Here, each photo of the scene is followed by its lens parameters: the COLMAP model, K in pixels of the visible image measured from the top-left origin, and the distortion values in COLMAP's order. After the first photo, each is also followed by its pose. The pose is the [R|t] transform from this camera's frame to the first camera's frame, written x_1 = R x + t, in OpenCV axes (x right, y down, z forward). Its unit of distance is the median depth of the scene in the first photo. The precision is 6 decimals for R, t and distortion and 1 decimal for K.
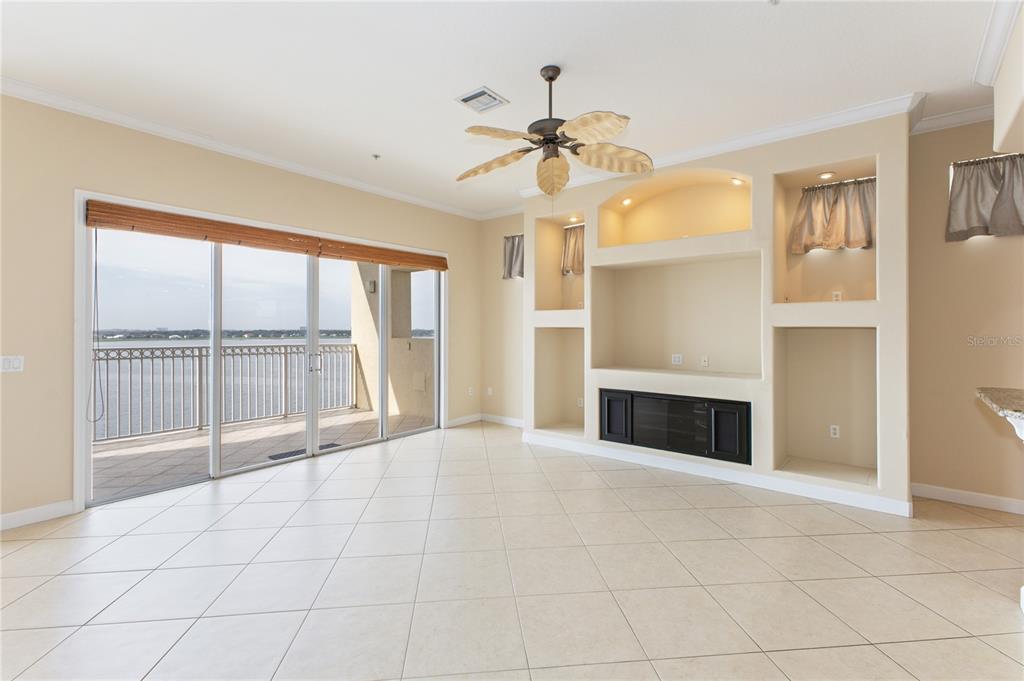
lens RADIAL K [[457.5, 0, 519.3], [0, 457.5, 333.7], [0, 0, 1]] dist [0.005864, -0.002296]
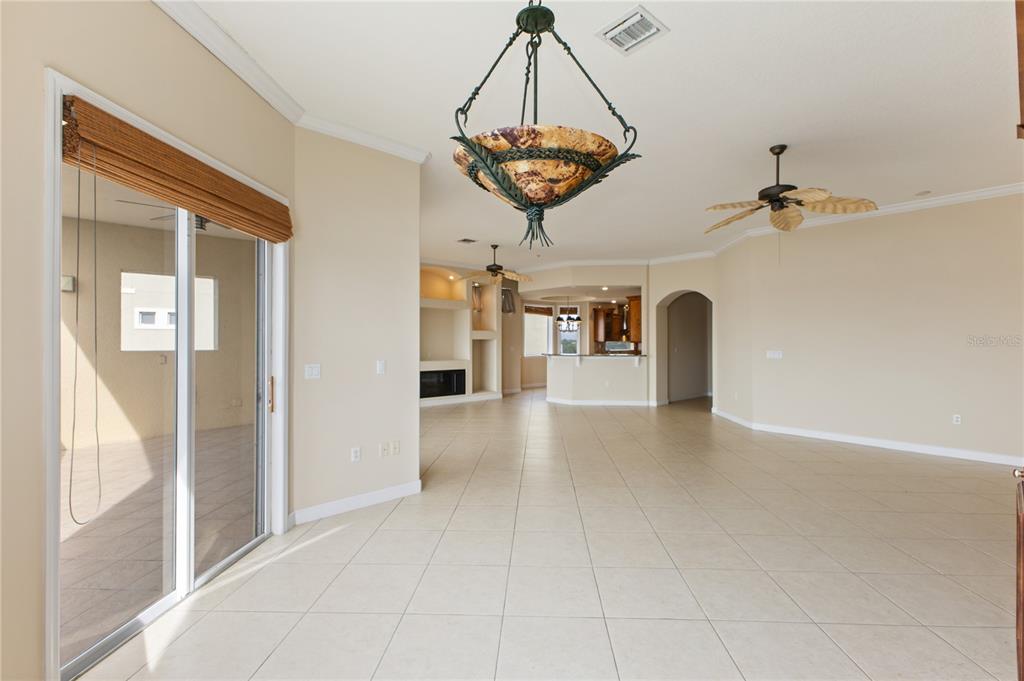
lens RADIAL K [[457.5, 0, 514.6], [0, 457.5, 338.7], [0, 0, 1]] dist [0.005864, -0.002296]
pose [[0.172641, 0.002558, 0.984981, -1.648185], [0.007055, 0.999968, -0.003833, -0.007044], [-0.984960, 0.007611, 0.172618, 0.248414]]
